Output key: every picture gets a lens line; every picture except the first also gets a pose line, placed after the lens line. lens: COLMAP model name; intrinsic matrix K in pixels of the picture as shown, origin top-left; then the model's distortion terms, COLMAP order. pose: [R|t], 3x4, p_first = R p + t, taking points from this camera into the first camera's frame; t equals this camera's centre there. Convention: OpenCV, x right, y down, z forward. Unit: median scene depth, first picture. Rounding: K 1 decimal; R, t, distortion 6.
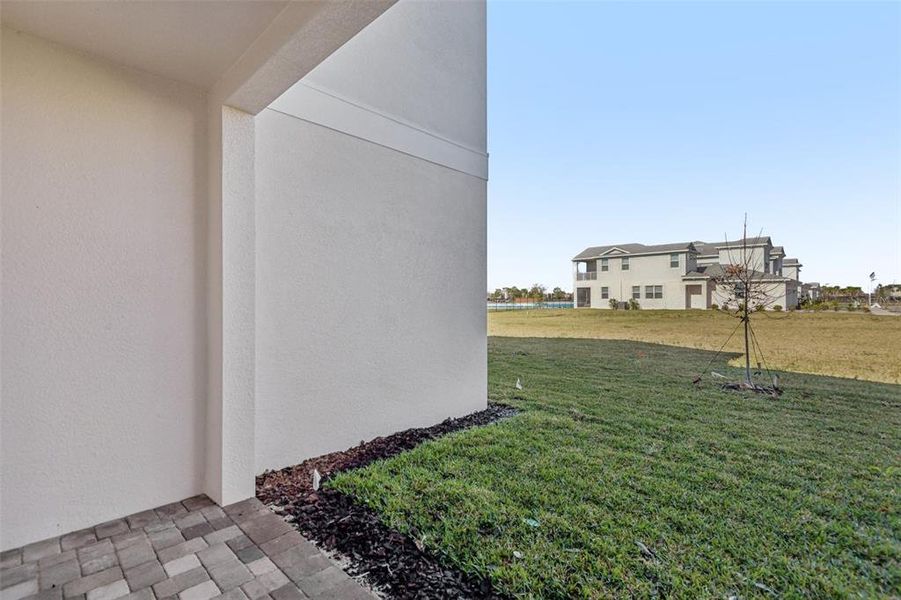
lens RADIAL K [[417.8, 0, 452.1], [0, 417.8, 313.3], [0, 0, 1]] dist [0.005254, -0.009076]
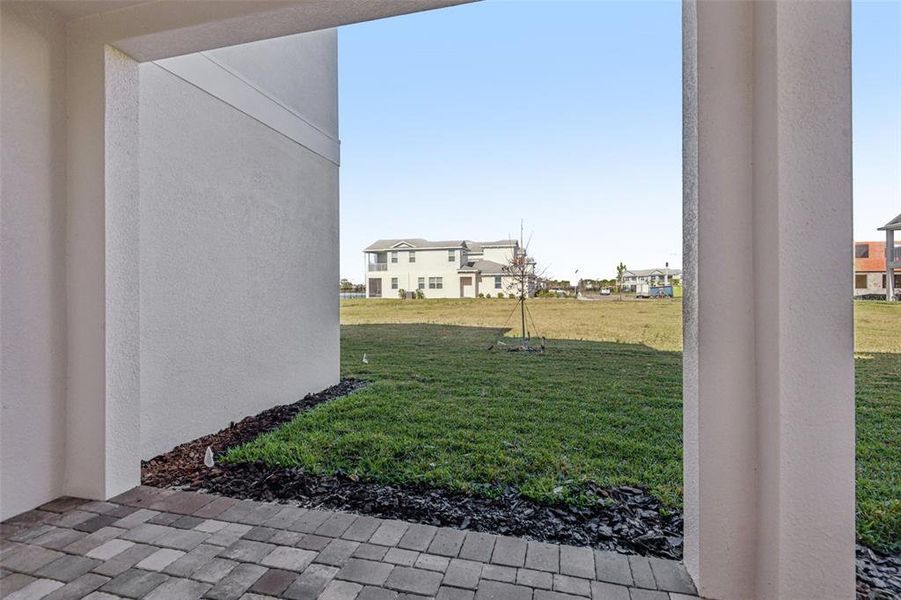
lens RADIAL K [[417.8, 0, 454.9], [0, 417.8, 322.2], [0, 0, 1]] dist [0.005254, -0.009076]
pose [[0.870867, -0.038914, 0.489976, -0.236026], [0.019225, 0.998795, 0.045154, 0.041717], [-0.491143, -0.029904, 0.870566, -0.093585]]
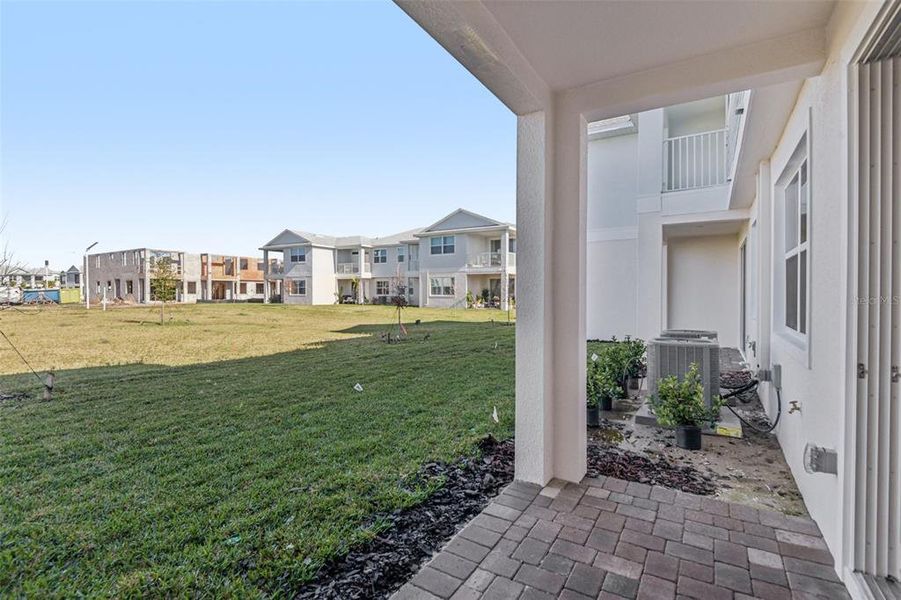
lens RADIAL K [[422.8, 0, 460.2], [0, 422.8, 300.4], [0, 0, 1]] dist [0.016074, -0.004552]
pose [[-0.238467, -0.014239, 0.971046, -0.531356], [0.030635, 0.999285, 0.022177, -0.012404], [-0.970667, 0.035036, -0.237860, 0.481404]]
